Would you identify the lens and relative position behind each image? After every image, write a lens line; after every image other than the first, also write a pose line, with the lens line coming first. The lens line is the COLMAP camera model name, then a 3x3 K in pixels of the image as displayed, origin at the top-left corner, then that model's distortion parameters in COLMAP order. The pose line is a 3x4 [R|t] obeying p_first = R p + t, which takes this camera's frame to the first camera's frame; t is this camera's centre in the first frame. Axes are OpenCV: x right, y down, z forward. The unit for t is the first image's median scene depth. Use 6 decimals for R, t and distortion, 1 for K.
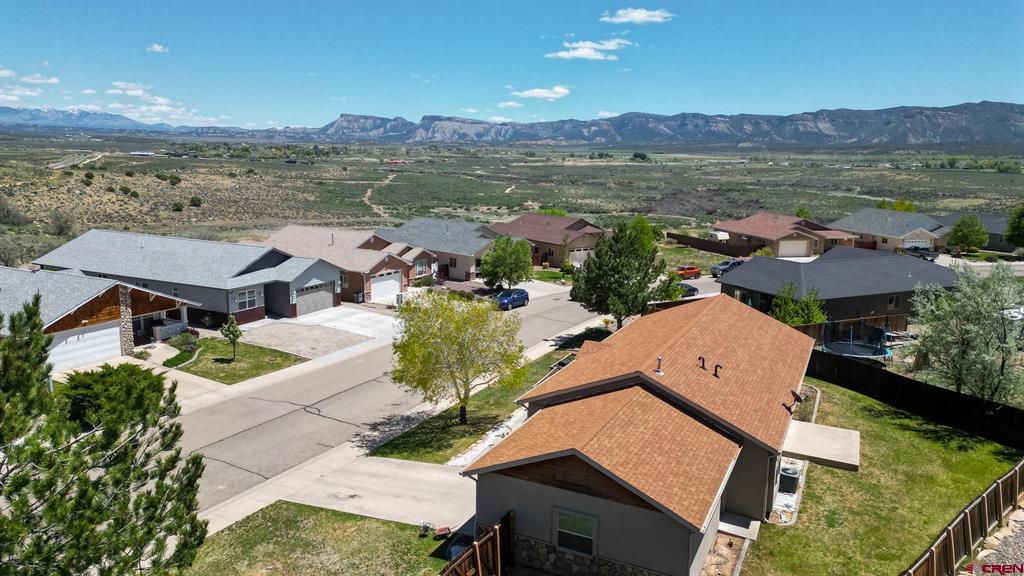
lens RADIAL K [[711.4, 0, 512.6], [0, 711.4, 290.9], [0, 0, 1]] dist [0.088414, -0.082572]
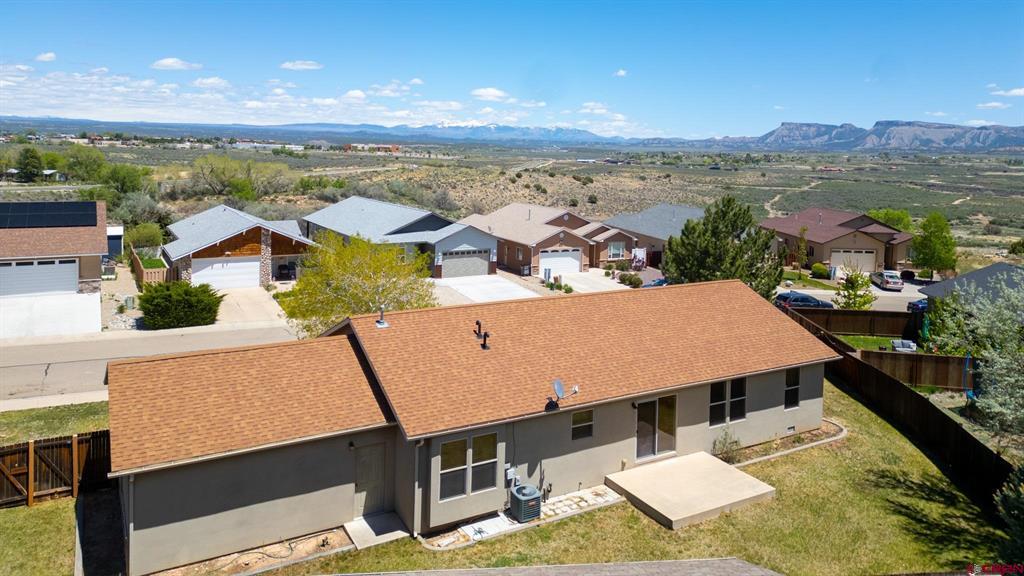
lens RADIAL K [[711.4, 0, 513.0], [0, 711.4, 195.1], [0, 0, 1]] dist [0.088414, -0.082572]
pose [[0.832630, 0.033016, -0.552845, 0.073865], [-0.111446, 0.987790, -0.108857, 0.003565], [0.542501, 0.152250, 0.826144, 0.033781]]
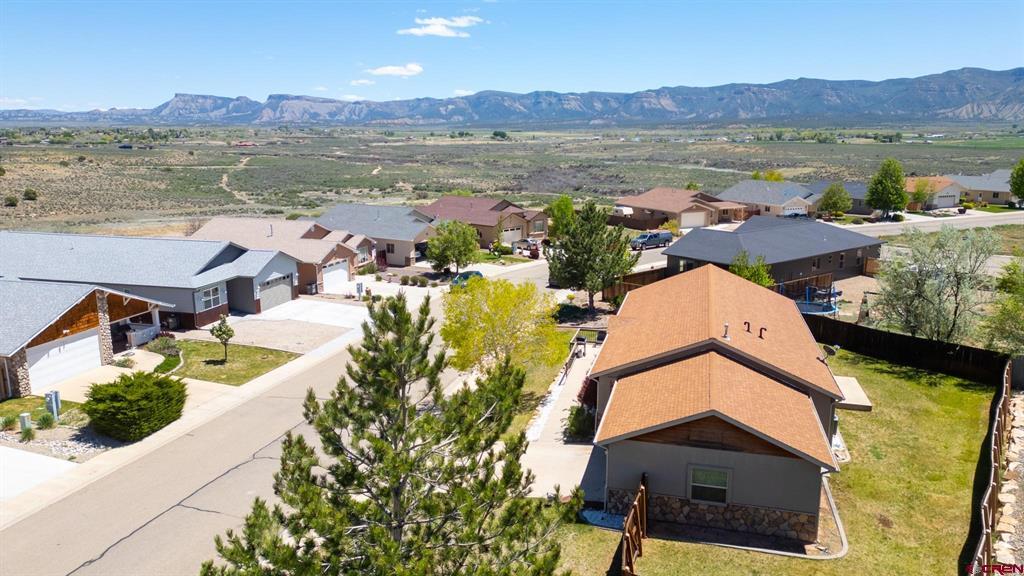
lens RADIAL K [[711.4, 0, 511.9], [0, 711.4, 293.1], [0, 0, 1]] dist [0.088414, -0.082572]
pose [[0.981168, -0.061634, 0.183057, -0.029293], [0.055932, 0.997780, 0.036155, -0.001204], [-0.184879, -0.025235, 0.982437, -0.002019]]
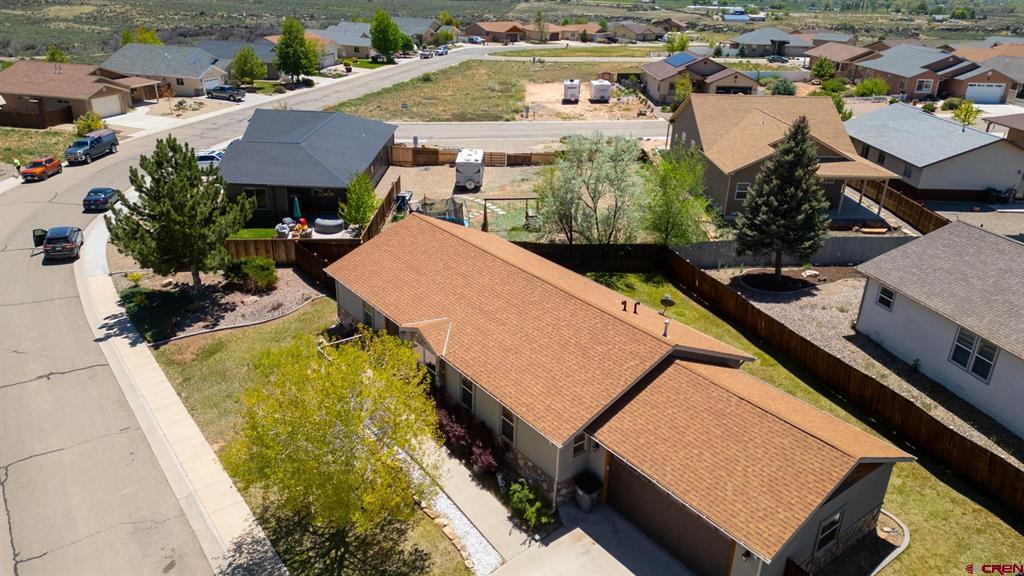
lens RADIAL K [[711.4, 0, 509.2], [0, 711.4, 292.7], [0, 0, 1]] dist [0.088414, -0.082572]
pose [[0.456662, -0.363450, 0.812012, -0.057707], [0.146831, 0.931016, 0.334140, -0.026006], [-0.877439, -0.033360, 0.478526, 0.068162]]
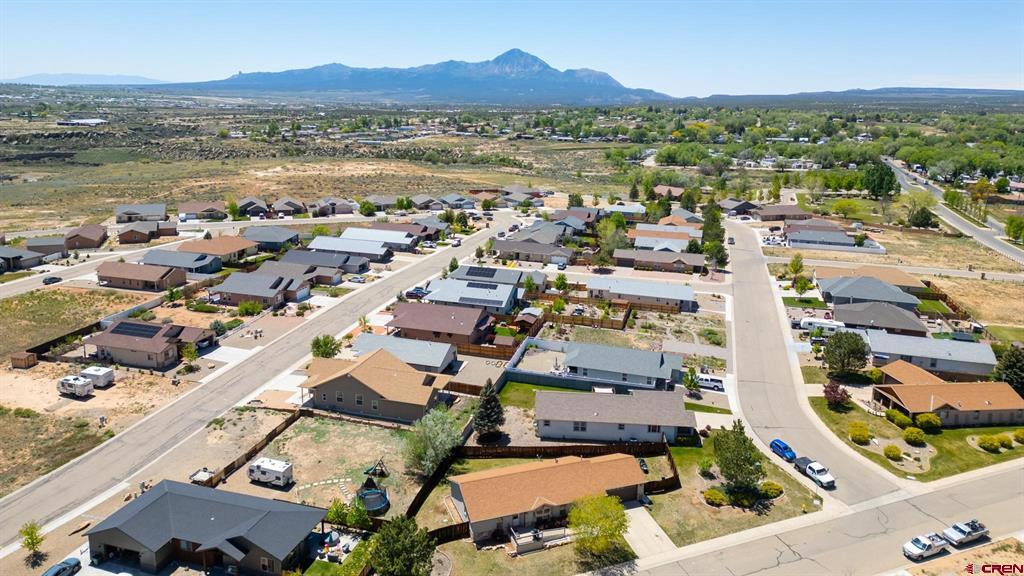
lens RADIAL K [[711.4, 0, 514.2], [0, 711.4, 239.9], [0, 0, 1]] dist [0.088414, -0.082572]
pose [[-0.725383, -0.178638, 0.664762, -0.154191], [0.089698, 0.932973, 0.348591, -0.195330], [-0.682477, 0.312489, -0.660739, 0.293953]]
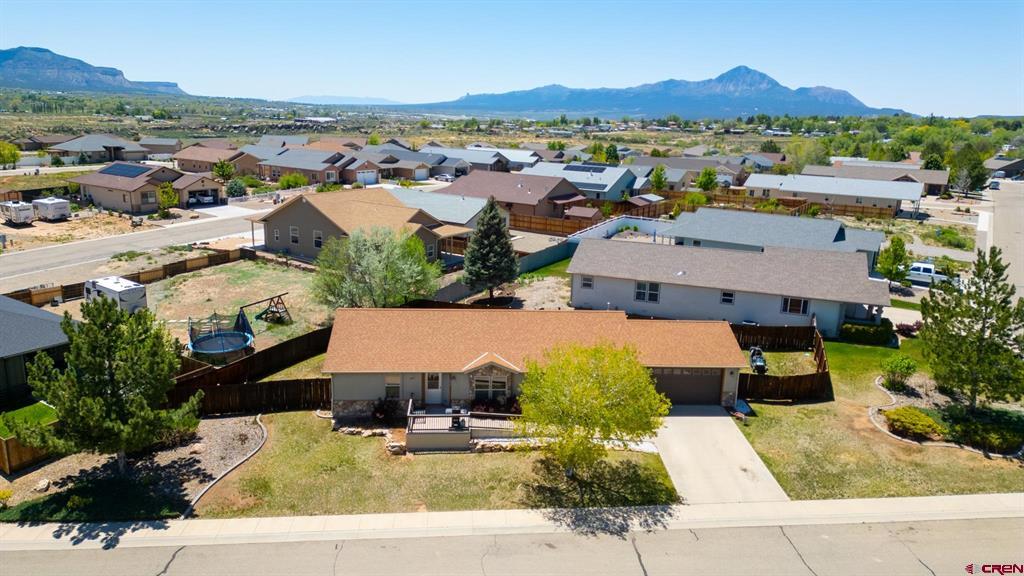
lens RADIAL K [[711.4, 0, 514.4], [0, 711.4, 283.4], [0, 0, 1]] dist [0.088414, -0.082572]
pose [[-0.495933, -0.244424, 0.833251, -0.097535], [0.121813, 0.930497, 0.345451, -0.050902], [-0.859774, 0.272822, -0.431690, 0.175151]]
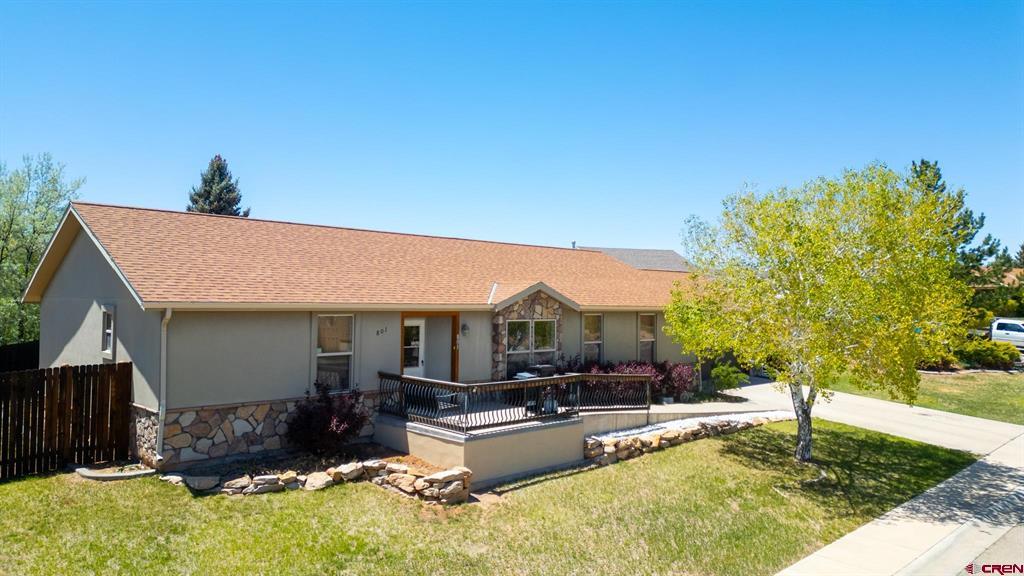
lens RADIAL K [[711.4, 0, 511.7], [0, 711.4, 287.9], [0, 0, 1]] dist [0.088414, -0.082572]
pose [[-0.935683, -0.024234, 0.352008, -0.006441], [0.033662, 0.986957, 0.157425, -0.000592], [-0.351232, 0.159149, -0.922663, 0.182751]]
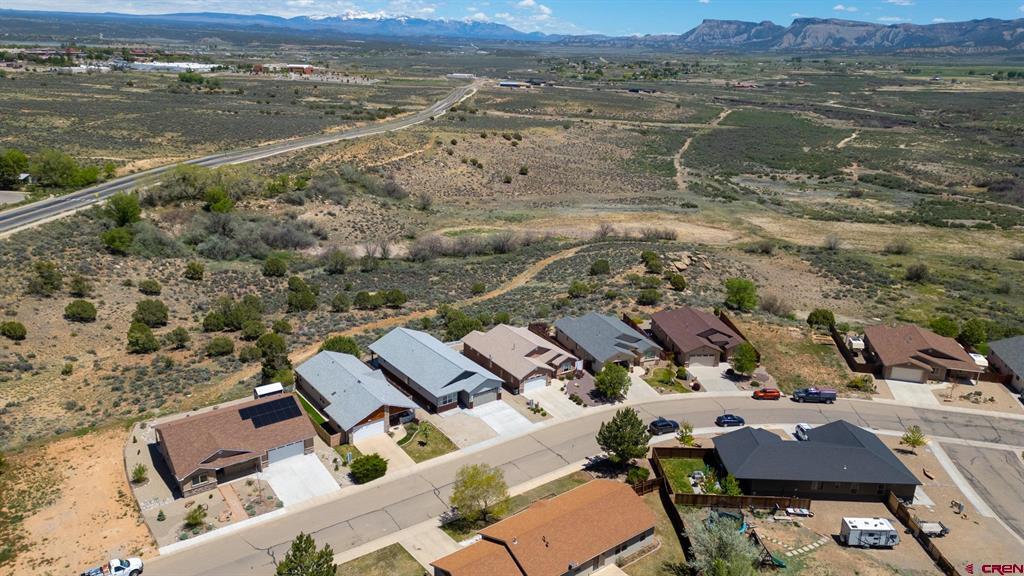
lens RADIAL K [[711.4, 0, 515.0], [0, 711.4, 294.3], [0, 0, 1]] dist [0.088414, -0.082572]
pose [[0.891366, 0.151705, -0.427144, 0.112391], [-0.096504, 0.984241, 0.148178, -0.110983], [0.442892, -0.090860, 0.891959, -0.121740]]
